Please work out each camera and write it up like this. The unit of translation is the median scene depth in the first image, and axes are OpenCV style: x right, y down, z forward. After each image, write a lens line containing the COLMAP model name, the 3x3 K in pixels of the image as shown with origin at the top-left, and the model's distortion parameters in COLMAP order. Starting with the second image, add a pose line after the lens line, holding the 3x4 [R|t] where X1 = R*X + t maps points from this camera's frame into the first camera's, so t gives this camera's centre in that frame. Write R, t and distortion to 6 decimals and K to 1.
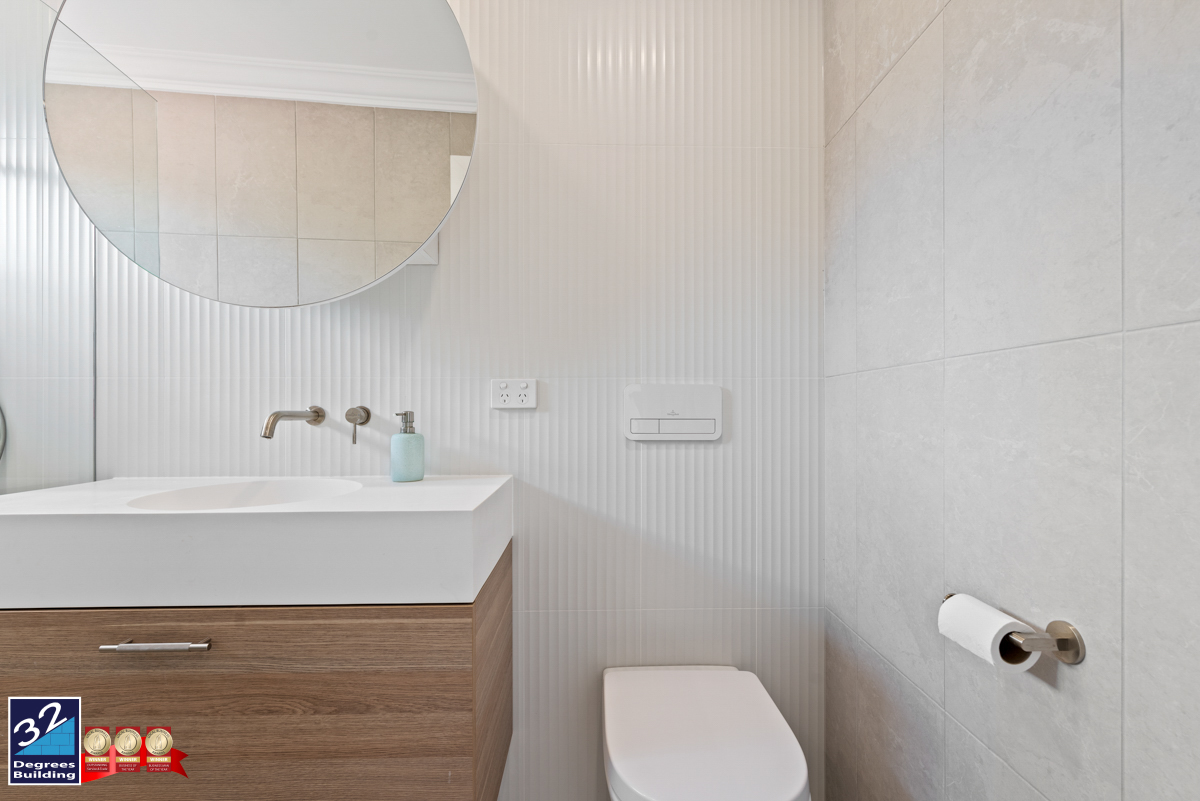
lens RADIAL K [[517.6, 0, 604.7], [0, 517.6, 410.7], [0, 0, 1]] dist [0.000019, 0.000409]
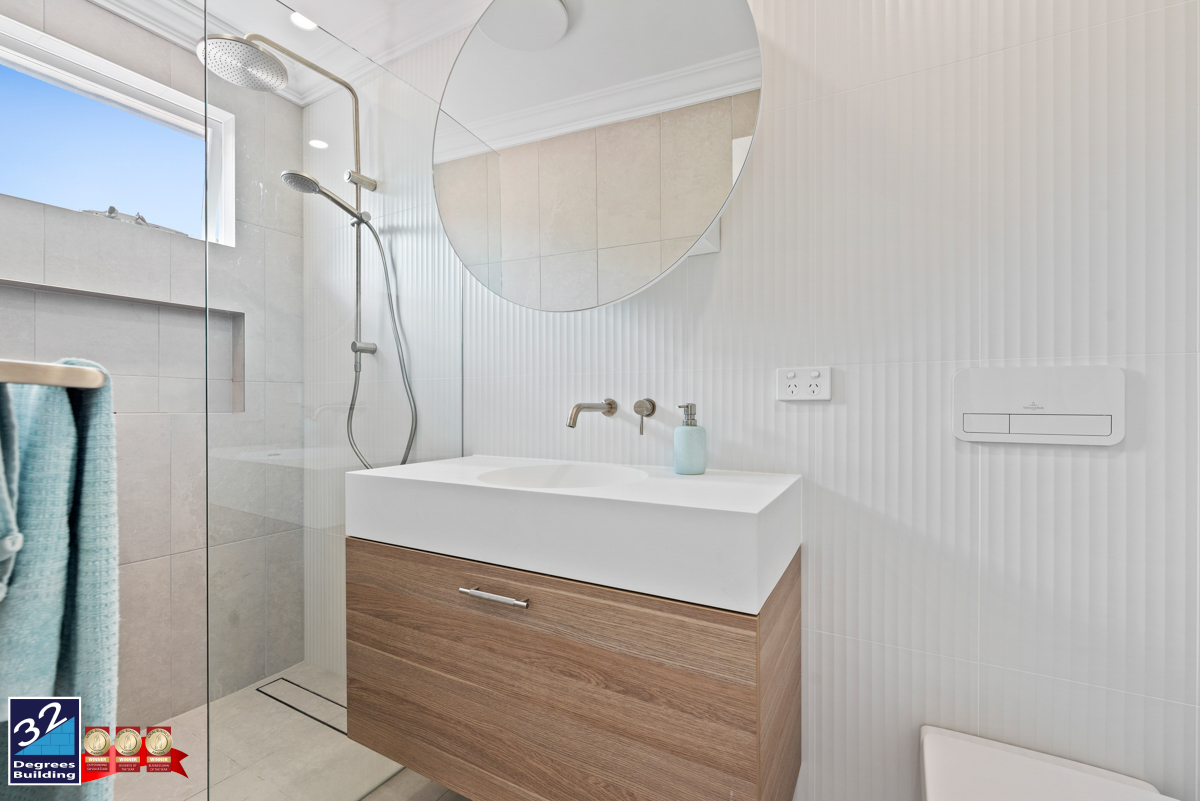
lens RADIAL K [[517.6, 0, 598.0], [0, 517.6, 406.6], [0, 0, 1]] dist [0.000019, 0.000409]
pose [[0.856981, 0.003665, -0.515335, -0.023704], [-0.000341, 0.999979, 0.006545, 0.000782], [0.515348, -0.005433, 0.856964, 0.069705]]
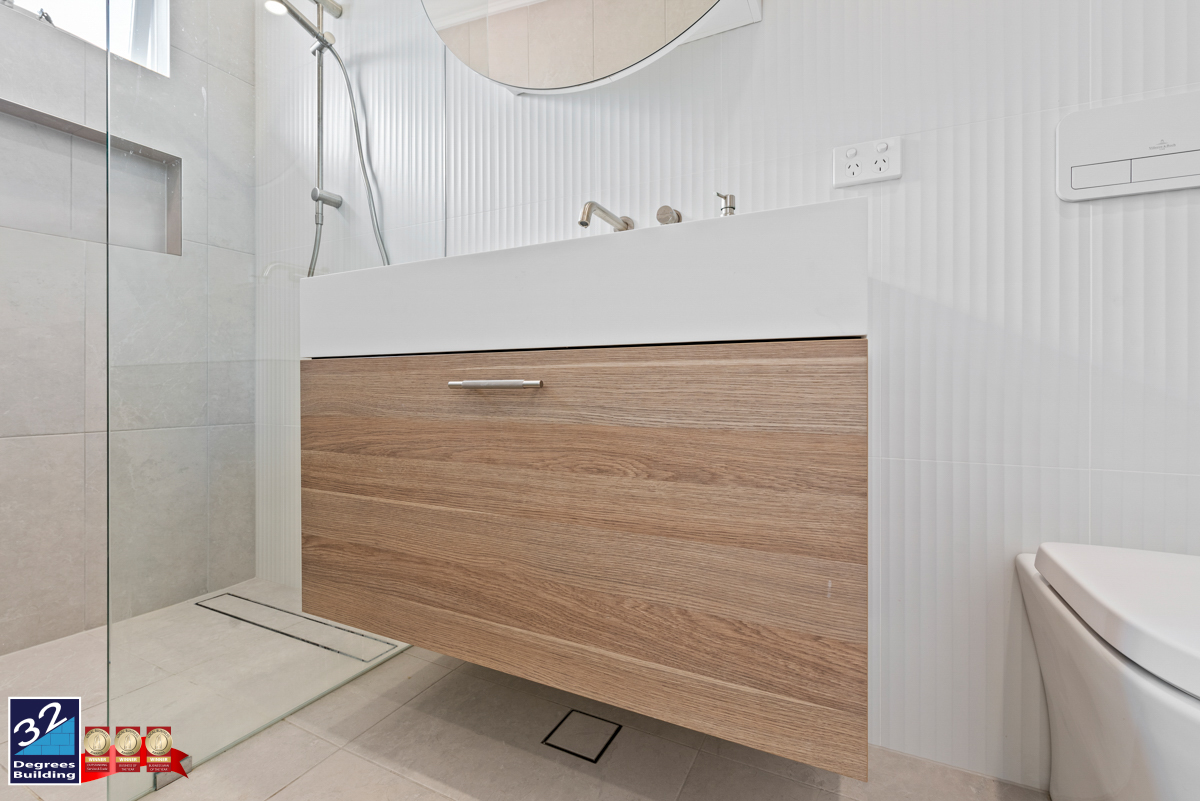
lens RADIAL K [[517.6, 0, 601.0], [0, 517.6, 394.7], [0, 0, 1]] dist [0.000019, 0.000409]
pose [[0.884217, 0.003648, -0.467063, -0.204887], [-0.001504, 0.999987, 0.004963, 0.370036], [0.467075, -0.003686, 0.884210, 0.209102]]
